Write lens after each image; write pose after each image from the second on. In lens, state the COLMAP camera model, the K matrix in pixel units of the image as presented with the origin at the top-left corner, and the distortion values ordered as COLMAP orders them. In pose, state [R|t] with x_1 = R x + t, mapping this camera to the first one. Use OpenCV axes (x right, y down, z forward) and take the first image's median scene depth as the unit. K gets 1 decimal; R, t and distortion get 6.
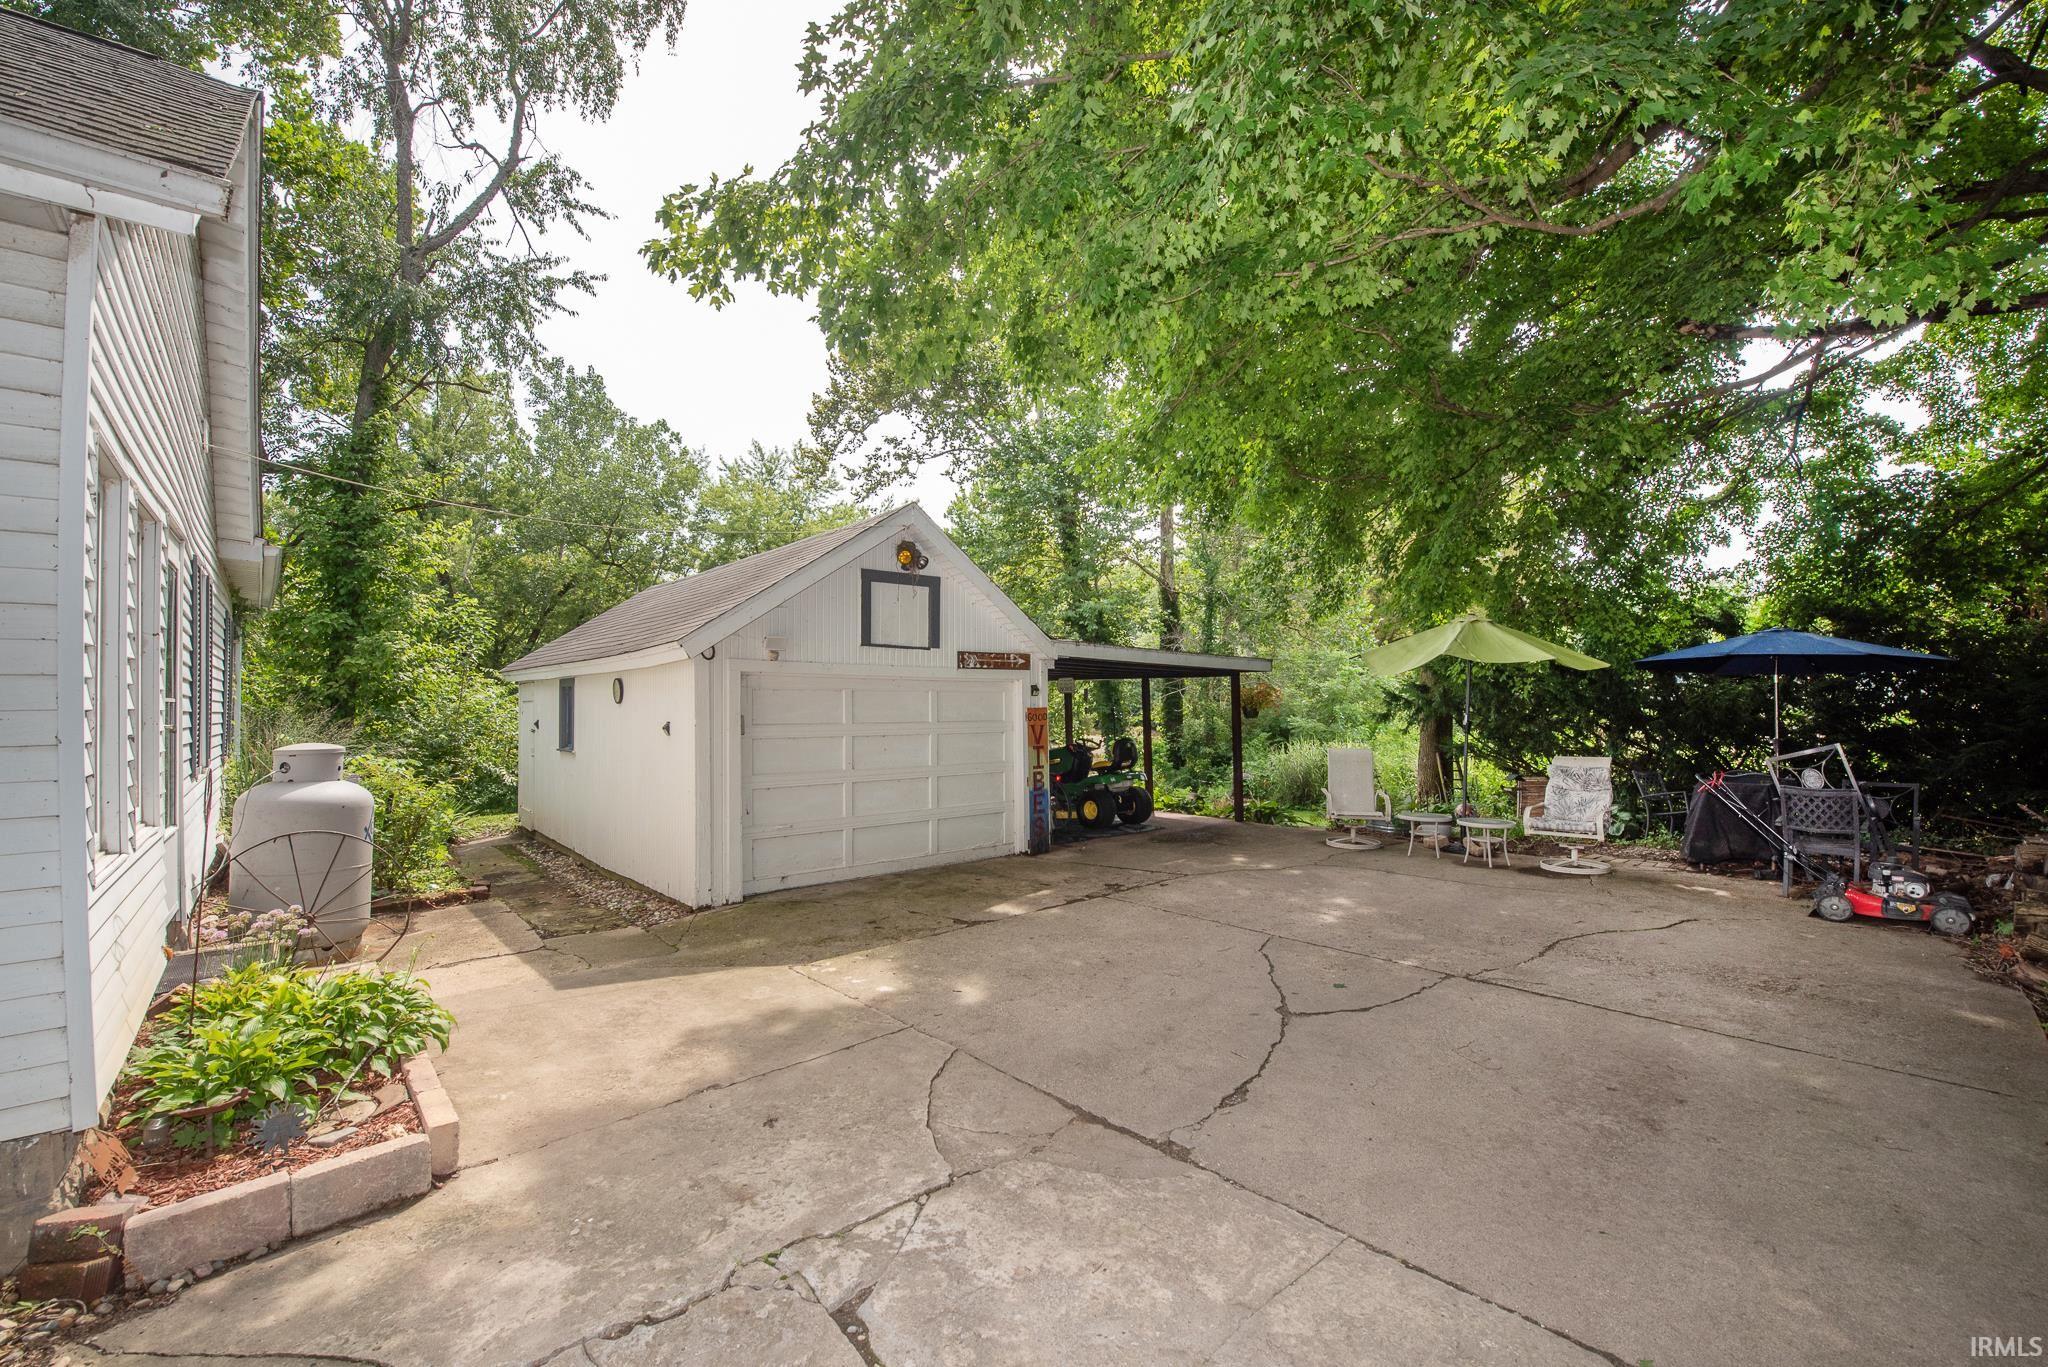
lens RADIAL K [[829.4, 0, 1015.0], [0, 829.4, 688.5], [0, 0, 1]] dist [-0.019262, -0.000311]
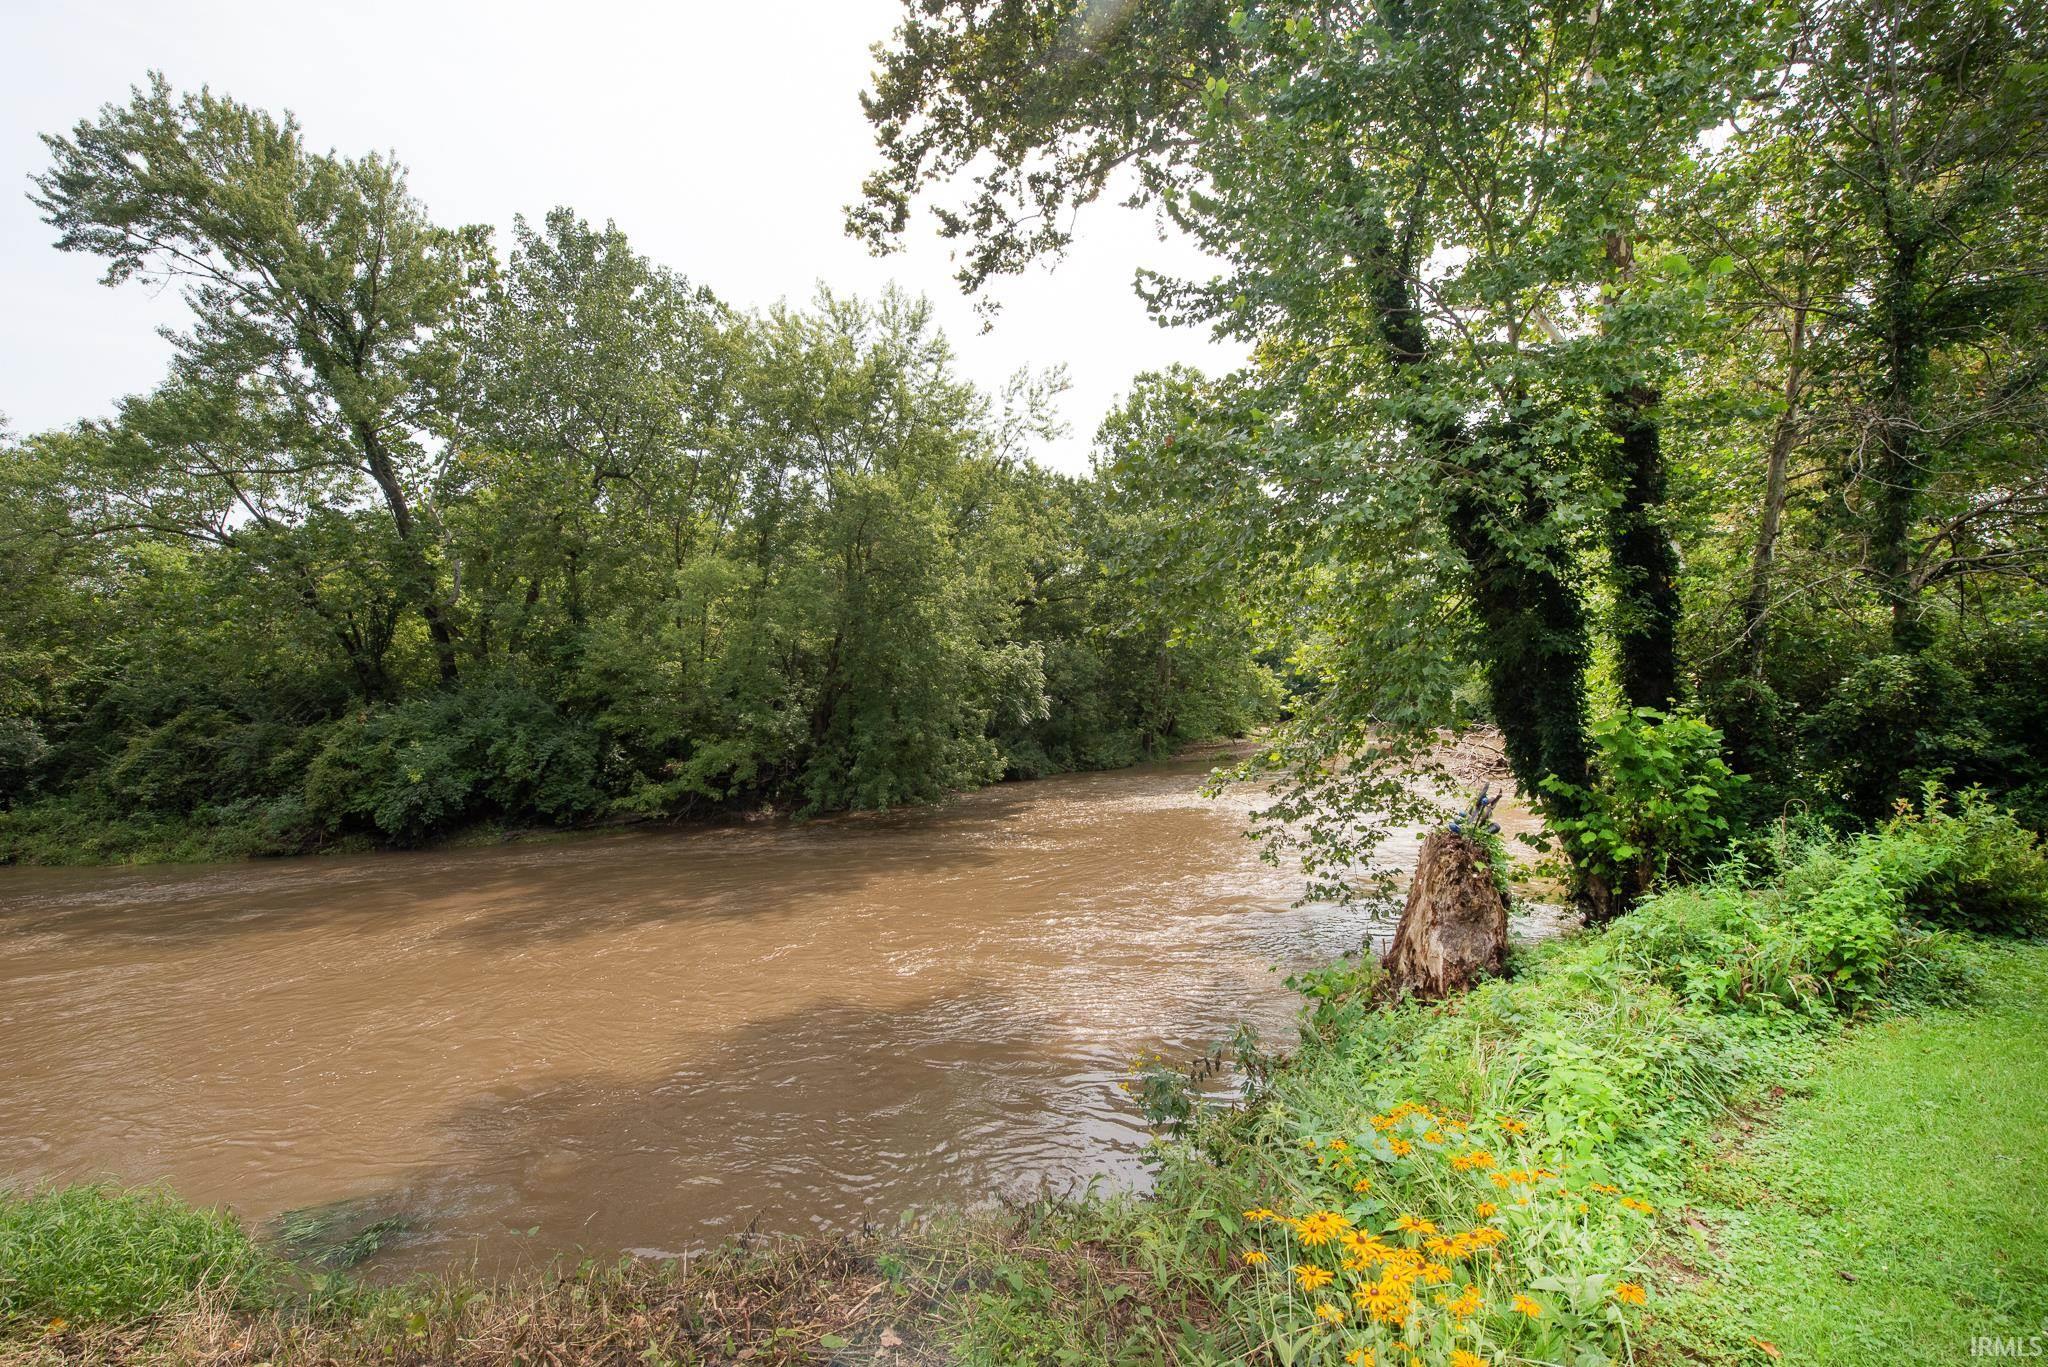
lens RADIAL K [[818.5, 0, 1013.7], [0, 818.5, 692.0], [0, 0, 1]] dist [-0.020862, -0.000135]
pose [[0.986427, -0.017192, -0.163295, -0.382577], [0.018694, 0.999796, 0.007664, 0.165609], [0.163130, -0.010613, 0.986547, 2.380256]]
